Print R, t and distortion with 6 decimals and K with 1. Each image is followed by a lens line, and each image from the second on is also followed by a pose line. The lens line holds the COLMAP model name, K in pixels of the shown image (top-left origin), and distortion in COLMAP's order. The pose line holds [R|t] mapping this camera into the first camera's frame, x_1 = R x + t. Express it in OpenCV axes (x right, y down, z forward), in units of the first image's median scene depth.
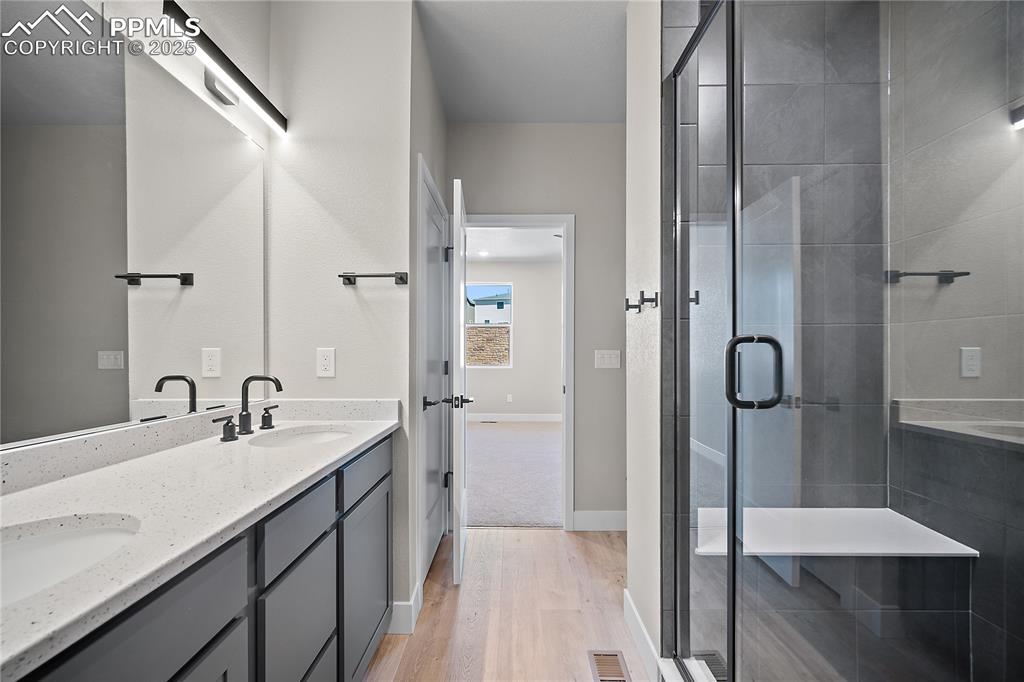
lens RADIAL K [[405.1, 0, 516.7], [0, 405.1, 351.5], [0, 0, 1]] dist [-0.001333, -0.000067]
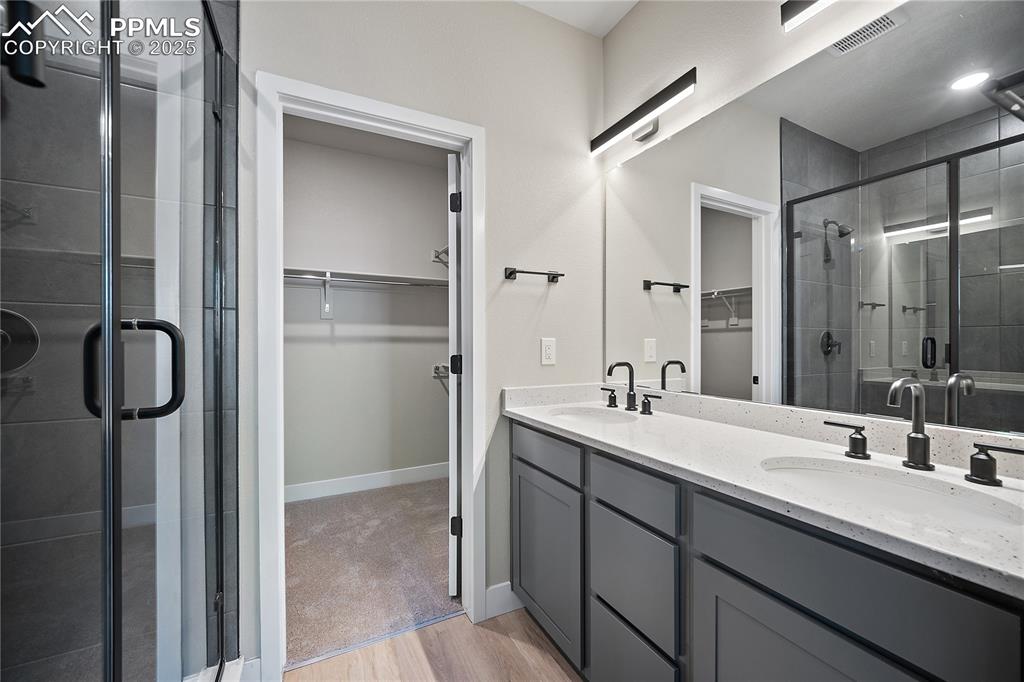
lens RADIAL K [[405.1, 0, 514.5], [0, 405.1, 340.2], [0, 0, 1]] dist [-0.001333, -0.000067]
pose [[0.895513, 0.004055, 0.445016, -1.404259], [-0.003910, 0.999992, -0.001244, -0.003401], [-0.445018, -0.000626, 0.895522, 0.049094]]
